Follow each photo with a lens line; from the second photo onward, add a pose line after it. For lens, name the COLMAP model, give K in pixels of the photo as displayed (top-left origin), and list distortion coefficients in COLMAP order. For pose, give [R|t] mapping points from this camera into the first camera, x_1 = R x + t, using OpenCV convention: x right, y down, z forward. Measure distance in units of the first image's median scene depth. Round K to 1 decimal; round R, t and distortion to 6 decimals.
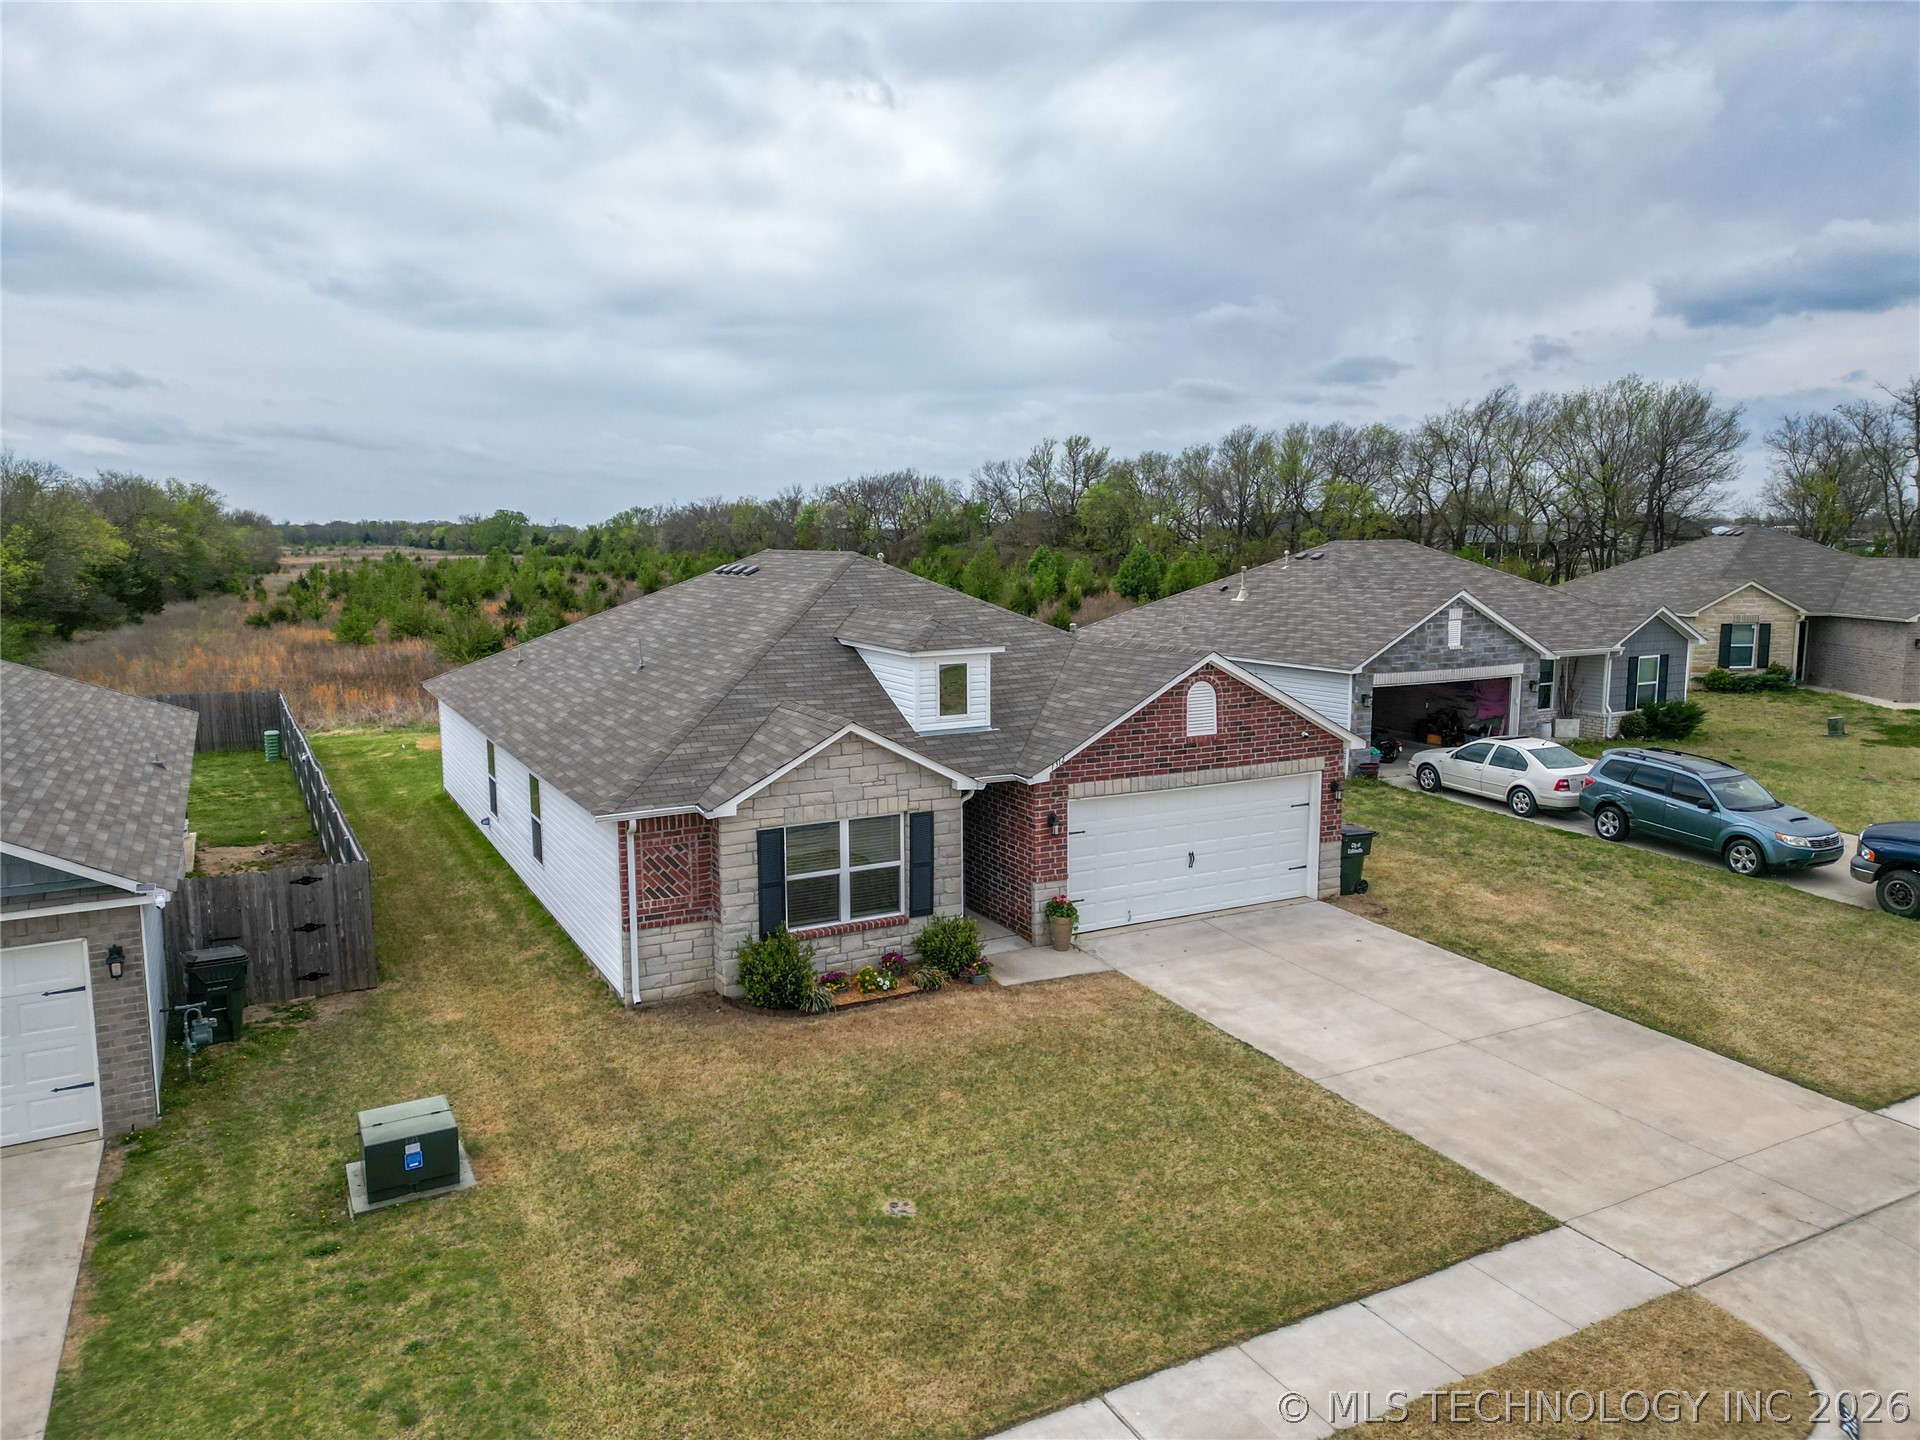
lens RADIAL K [[1336.0, 0, 958.9], [0, 1336.0, 711.5], [0, 0, 1]] dist [0.074038, -0.071711]
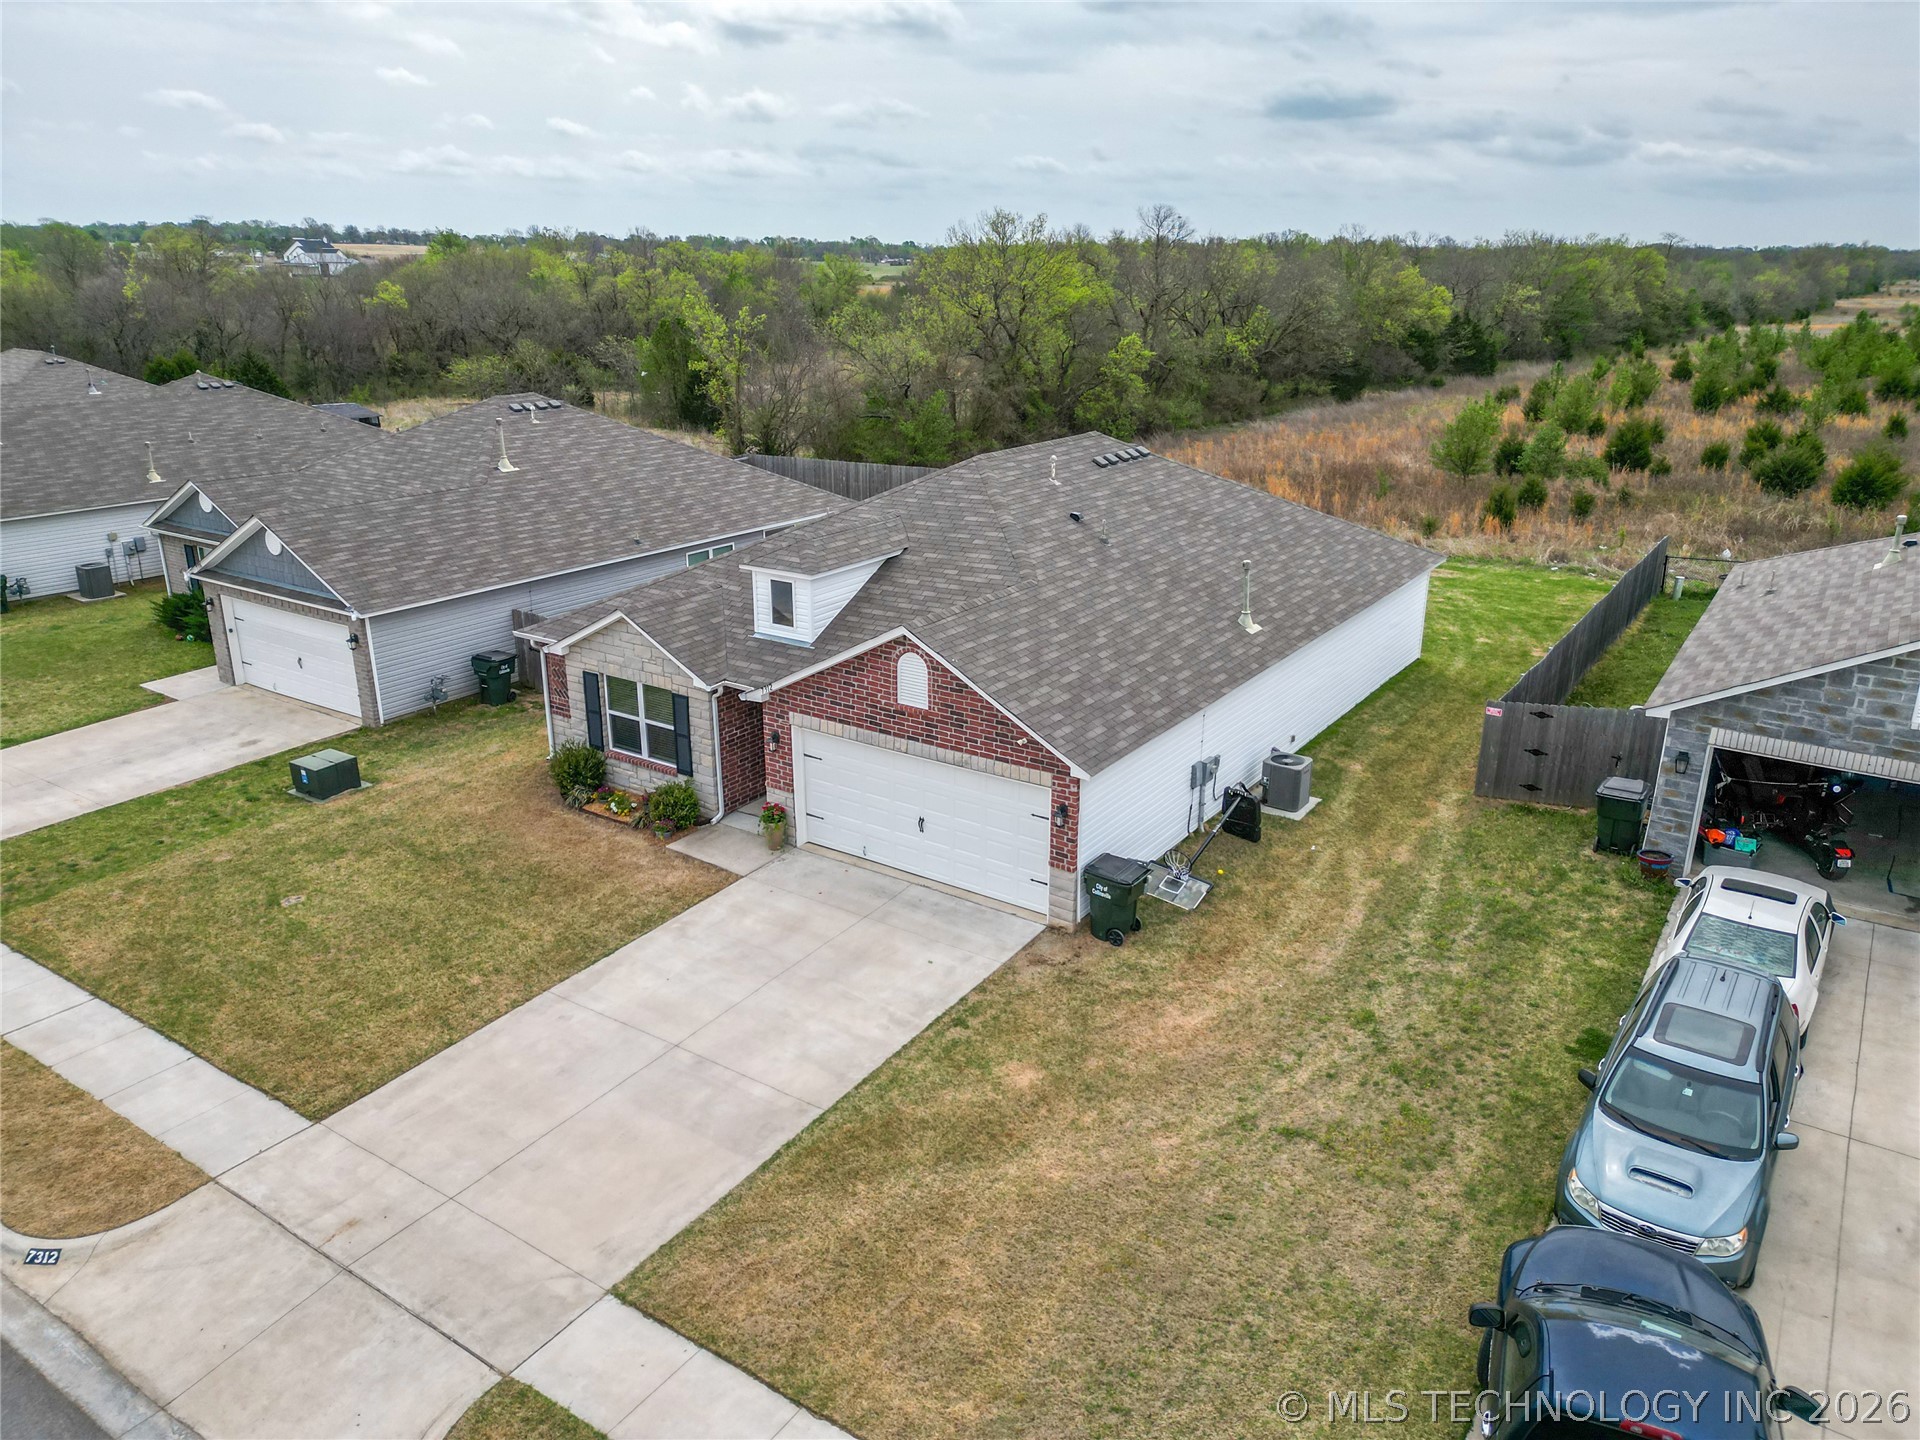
lens RADIAL K [[1336.0, 0, 958.9], [0, 1336.0, 711.5], [0, 0, 1]] dist [0.074038, -0.071711]
pose [[0.466996, 0.289222, -0.835623, 1.132057], [-0.124243, 0.957084, 0.261827, -0.265927], [0.875487, -0.018452, 0.482888, 0.626982]]
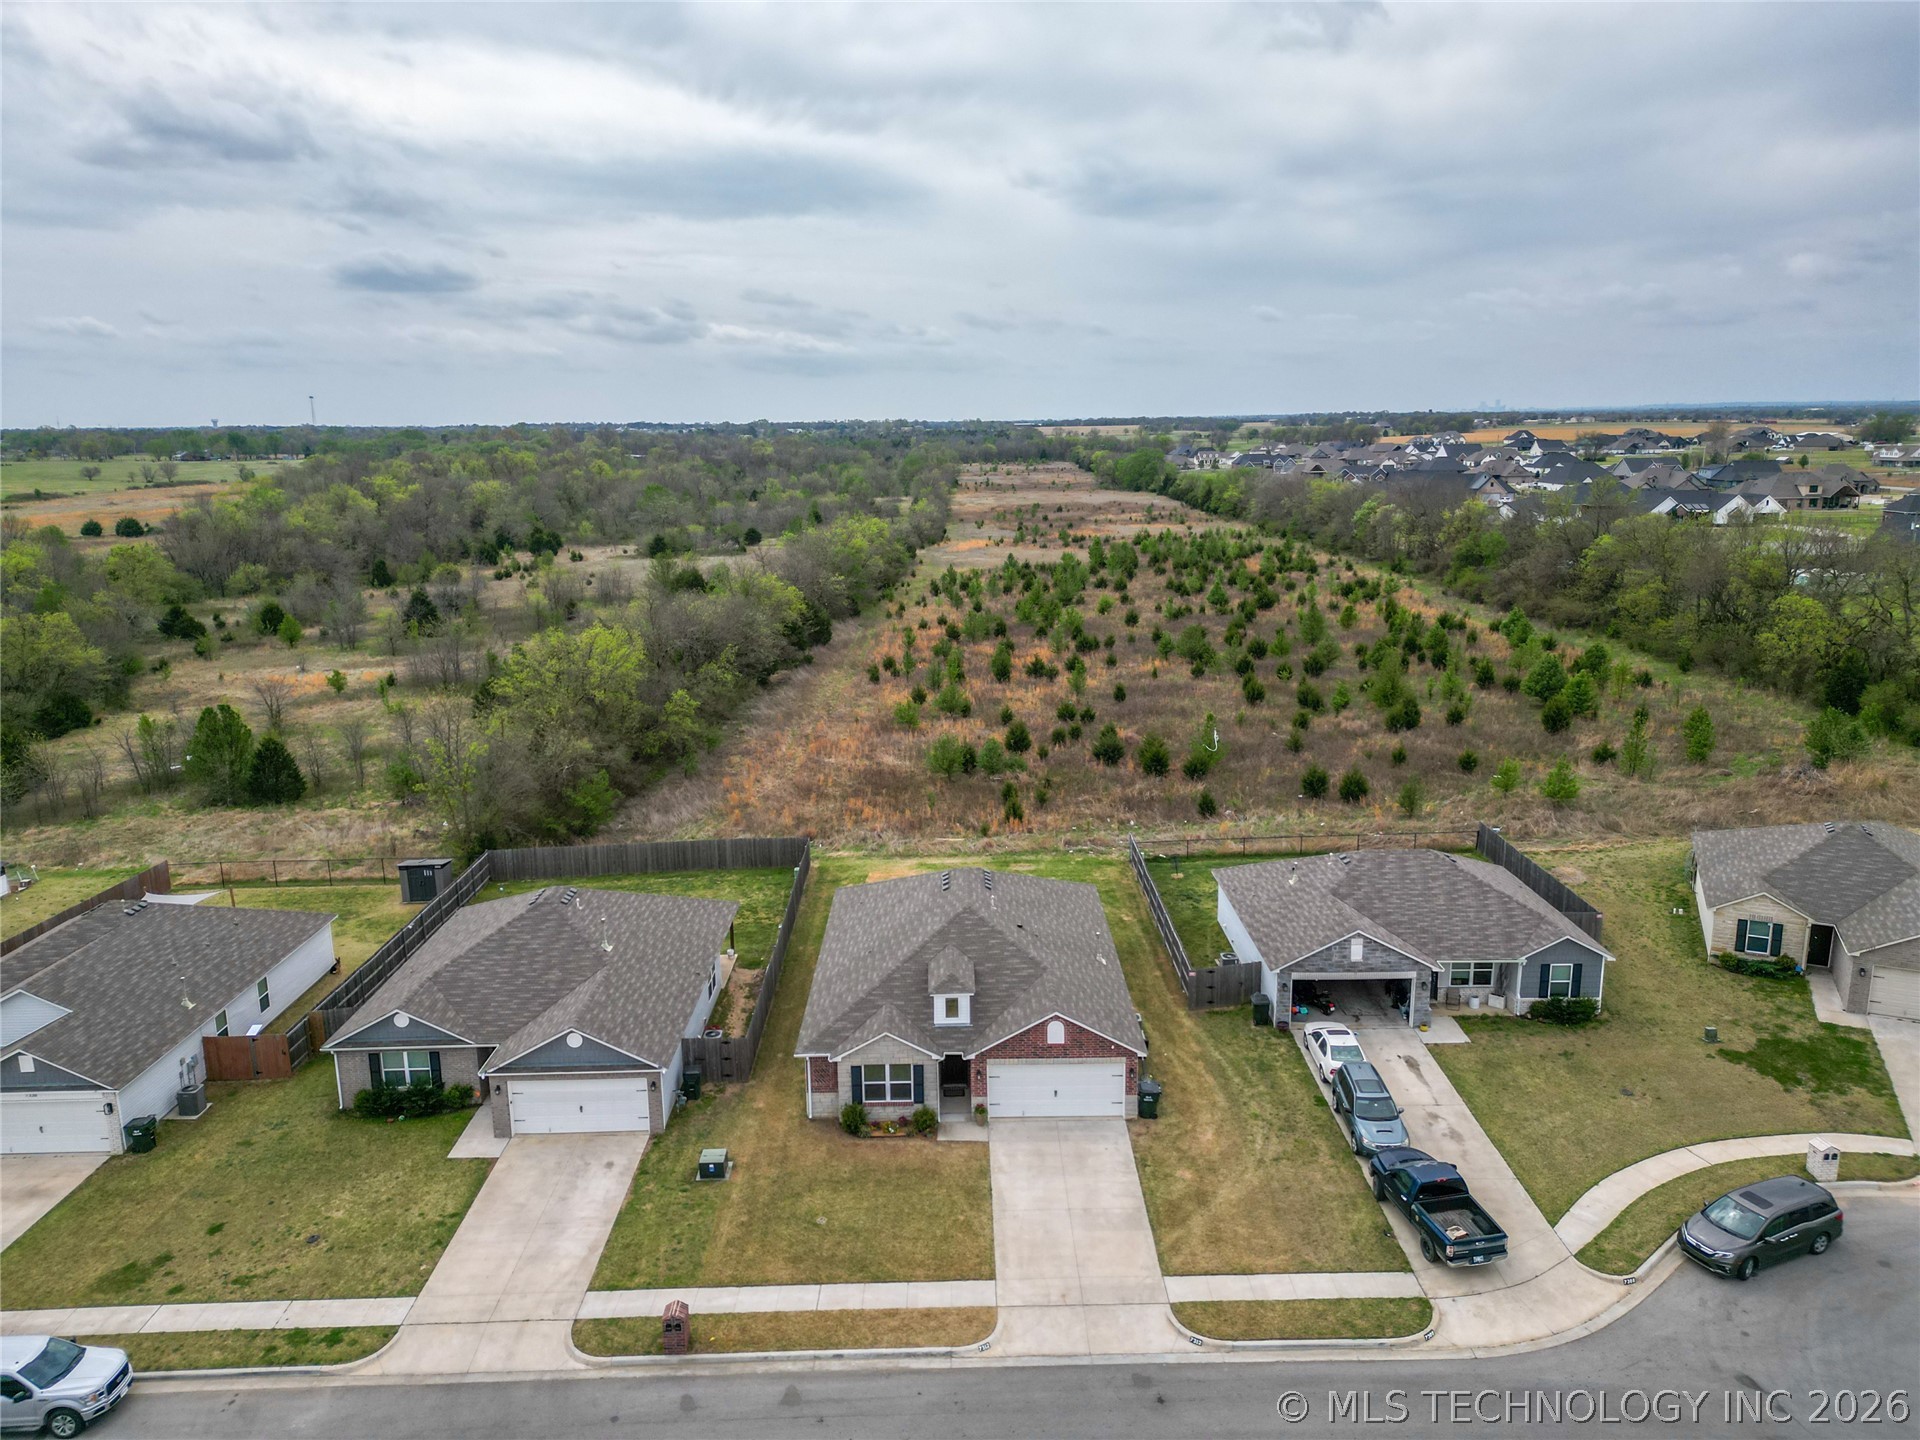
lens RADIAL K [[1336.0, 0, 958.9], [0, 1336.0, 711.5], [0, 0, 1]] dist [0.074038, -0.071711]
pose [[0.885016, 0.090928, -0.456595, 1.153096], [-0.051877, 0.993895, 0.097375, -0.851883], [0.462662, -0.062492, 0.884329, -1.196498]]
